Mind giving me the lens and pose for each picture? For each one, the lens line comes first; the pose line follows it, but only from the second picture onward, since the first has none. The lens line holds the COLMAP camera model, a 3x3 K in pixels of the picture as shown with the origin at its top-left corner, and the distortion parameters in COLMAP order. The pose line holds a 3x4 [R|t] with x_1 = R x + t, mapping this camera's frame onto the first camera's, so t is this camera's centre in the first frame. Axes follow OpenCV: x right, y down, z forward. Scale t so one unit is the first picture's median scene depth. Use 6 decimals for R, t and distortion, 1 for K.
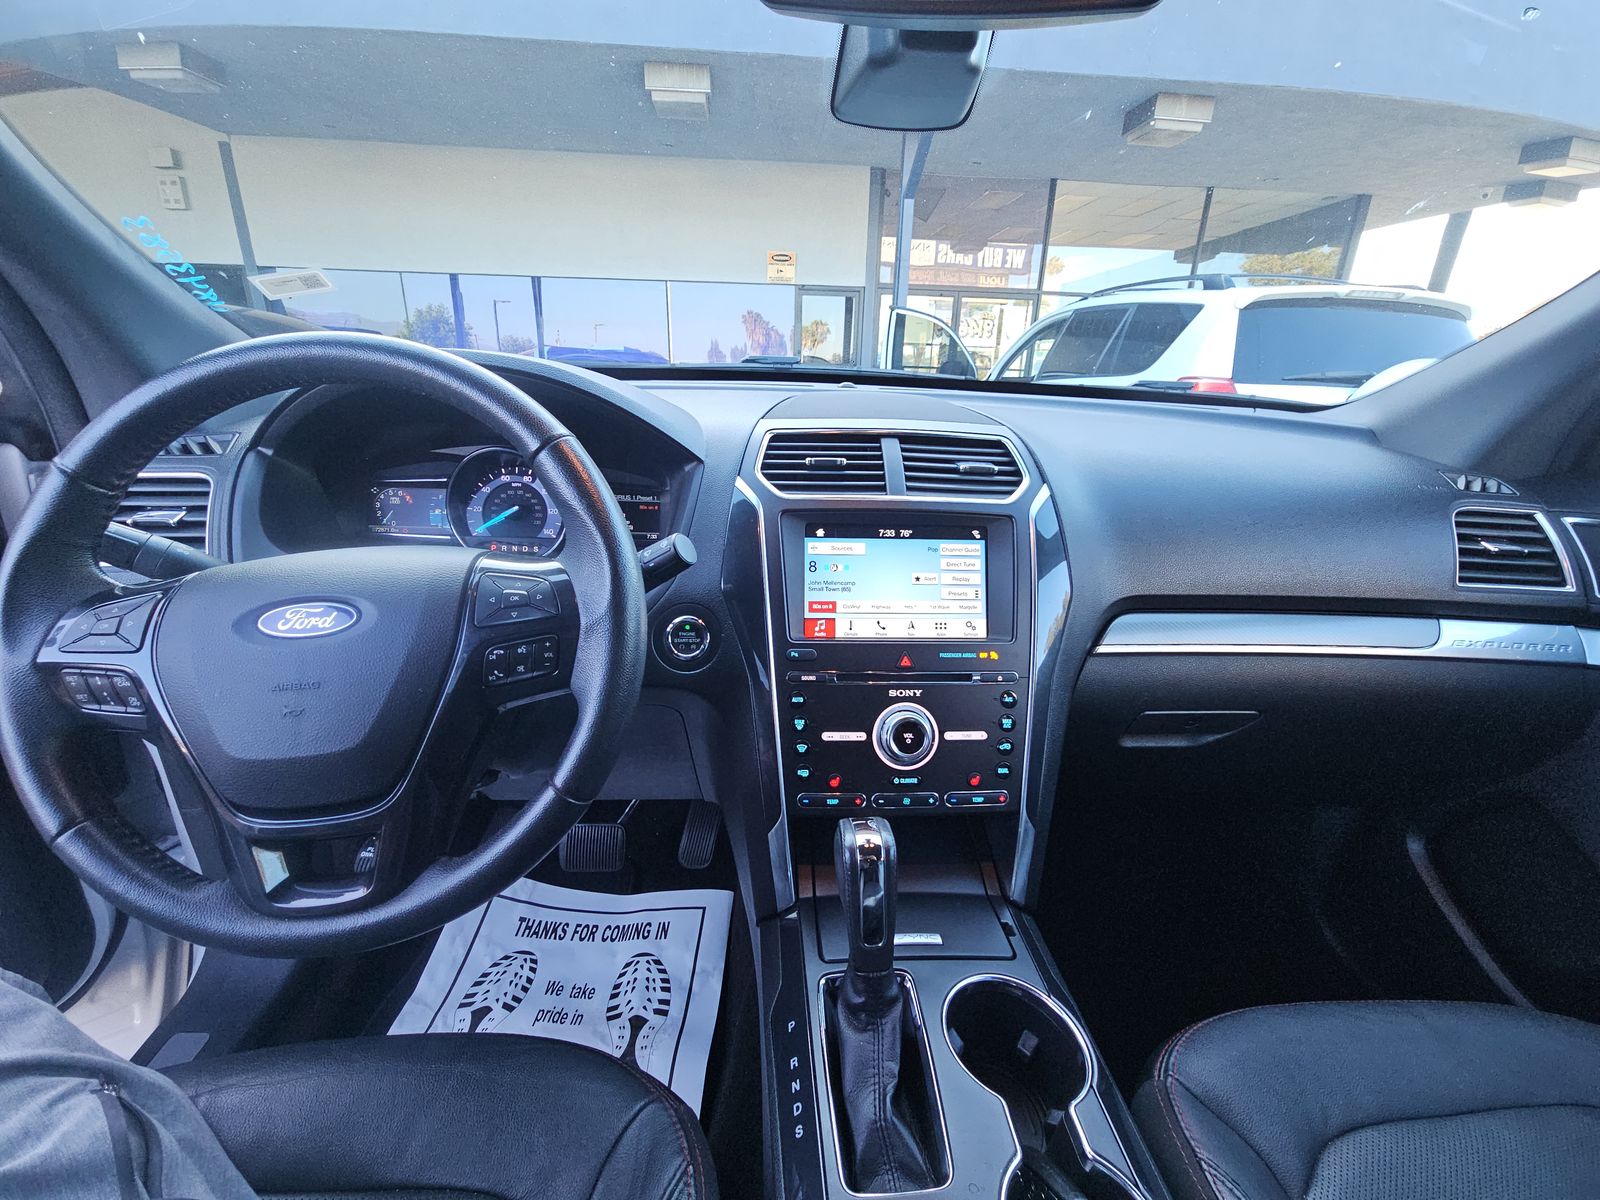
lens RADIAL K [[639.3, 0, 800.0], [0, 639.3, 600.0], [0, 0, 1]] dist [0.000882, -0.004619]
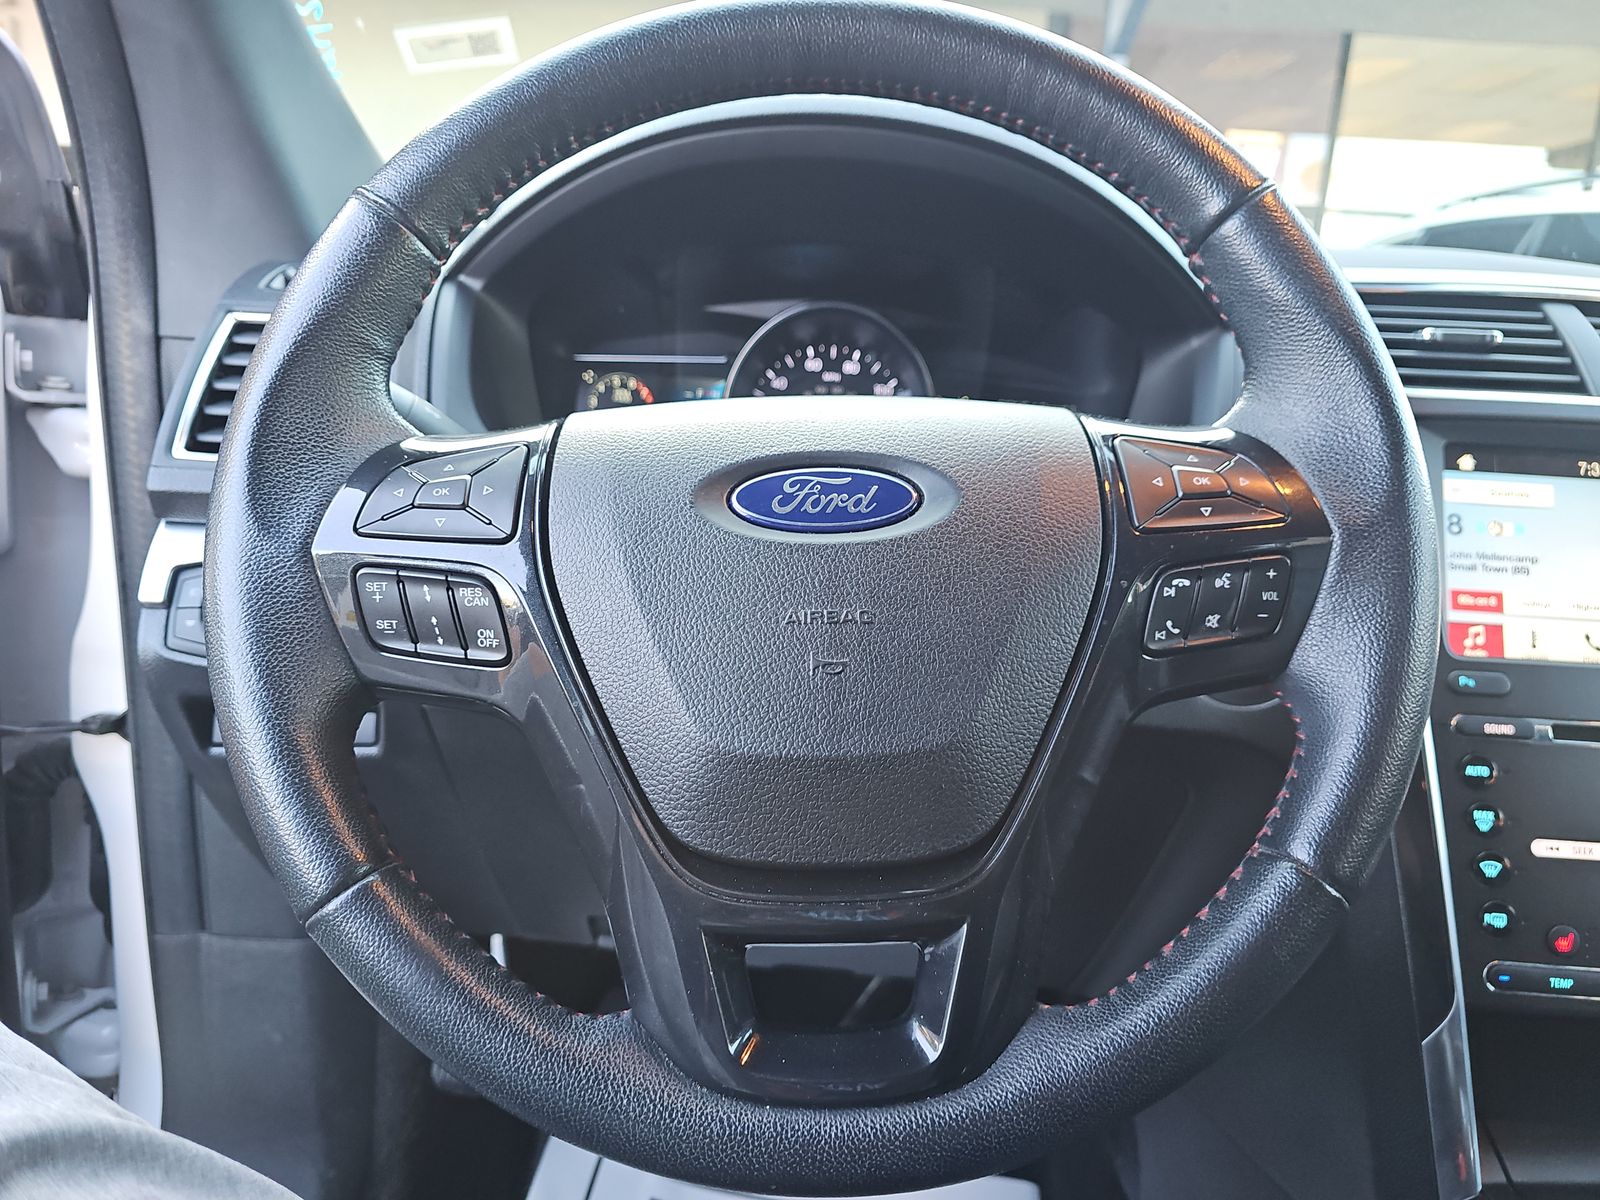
lens RADIAL K [[1073.0, 0, 799.8], [0, 1073.0, 572.8], [0, 0, 1]] dist [-0.003169, -0.001863]
pose [[0.996472, 0.043656, -0.071683, -0.485650], [-0.052124, 0.991299, -0.120866, 0.130652], [0.065783, 0.124176, 0.990077, 0.103377]]
